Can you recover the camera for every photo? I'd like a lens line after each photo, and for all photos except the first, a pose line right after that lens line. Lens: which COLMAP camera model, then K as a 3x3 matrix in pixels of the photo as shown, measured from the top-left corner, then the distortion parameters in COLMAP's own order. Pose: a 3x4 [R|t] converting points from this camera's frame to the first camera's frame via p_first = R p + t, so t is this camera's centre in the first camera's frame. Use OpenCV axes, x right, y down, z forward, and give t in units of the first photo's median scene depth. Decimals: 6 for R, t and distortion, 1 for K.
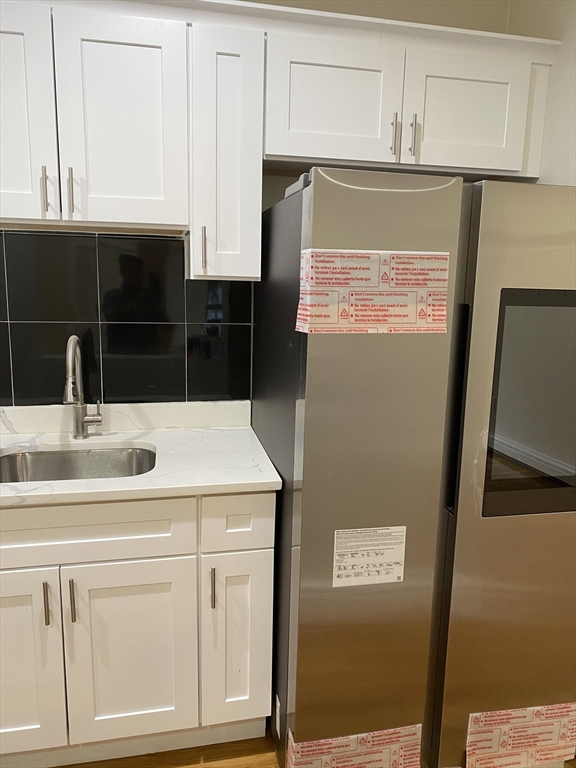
lens RADIAL K [[582.4, 0, 284.3], [0, 582.4, 380.6], [0, 0, 1]] dist [0.055244, -0.054435]
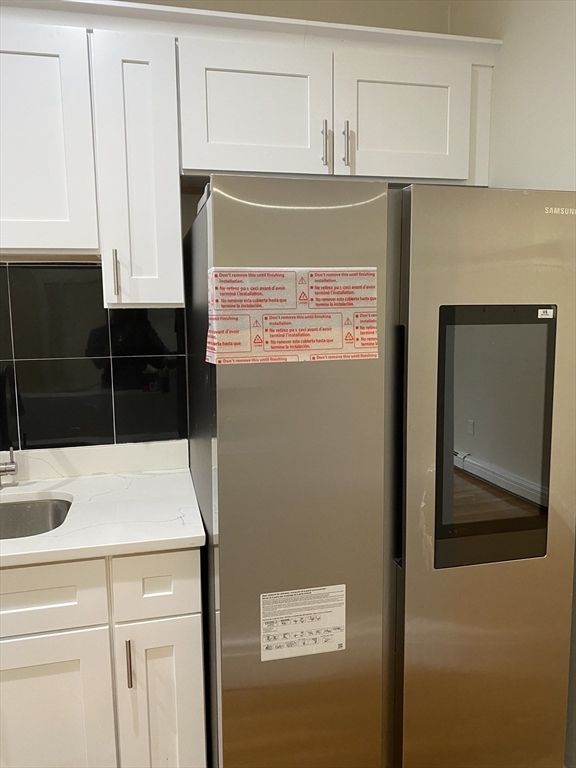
lens RADIAL K [[582.4, 0, 281.2], [0, 582.4, 379.8], [0, 0, 1]] dist [0.055244, -0.054435]
pose [[0.999317, -0.035938, 0.008608, 0.116972], [0.036320, 0.998121, -0.049347, -0.011698], [-0.006818, 0.049626, 0.998745, 0.126794]]
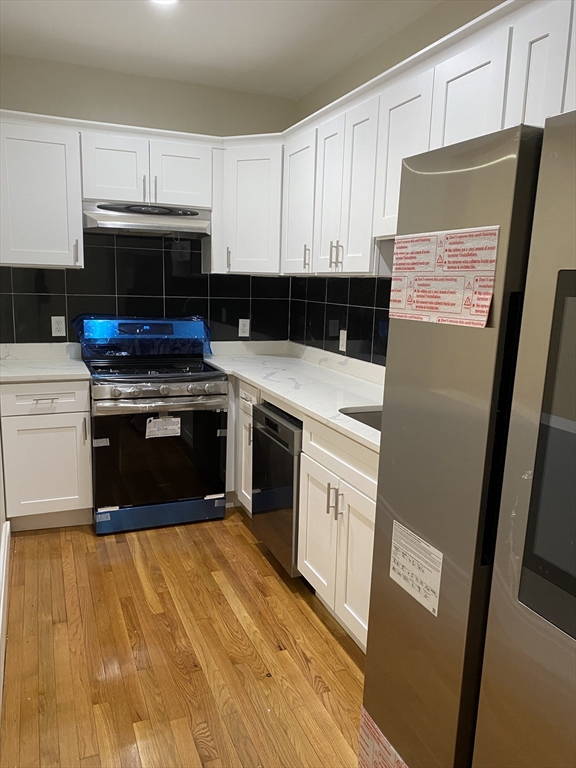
lens RADIAL K [[582.4, 0, 287.3], [0, 582.4, 381.2], [0, 0, 1]] dist [0.055244, -0.054435]
pose [[0.199921, 0.154711, -0.967521, 0.942927], [-0.188998, 0.975000, 0.116854, -0.051649], [0.961411, 0.159498, 0.224163, 0.551361]]
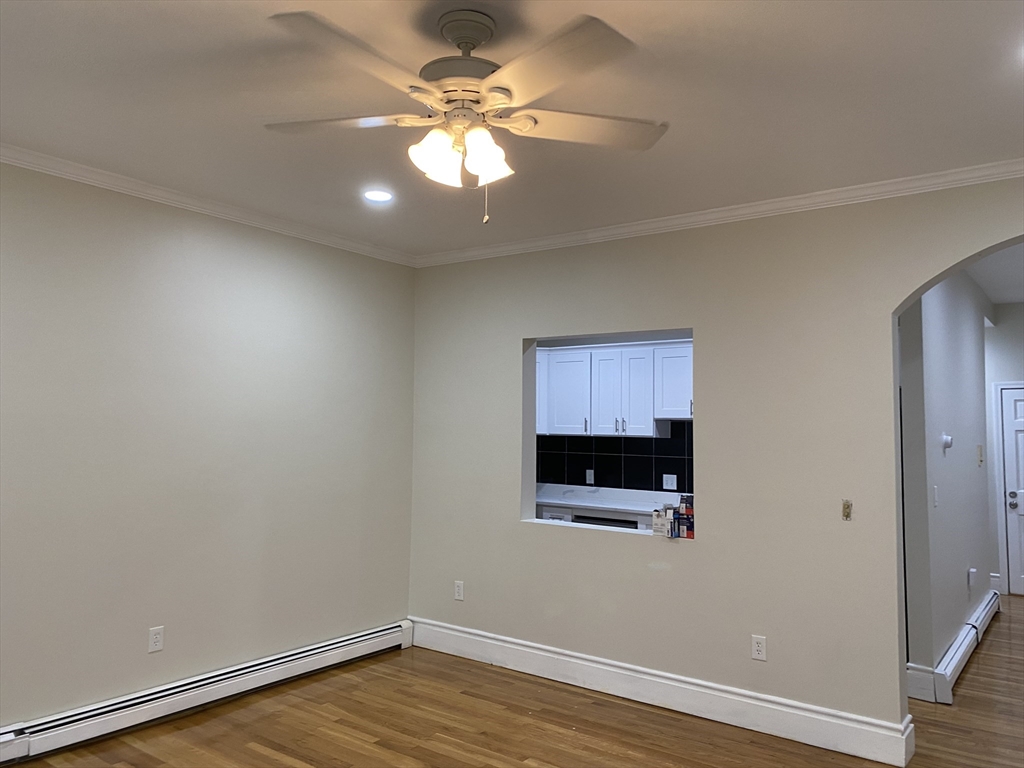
lens RADIAL K [[776.6, 0, 526.0], [0, 776.6, 380.1], [0, 0, 1]] dist [0.055244, -0.054435]
pose [[0.681188, -0.056294, -0.729941, 1.885064], [-0.126387, 0.973027, -0.192987, 0.383128], [0.721117, 0.223716, 0.655700, -2.147597]]
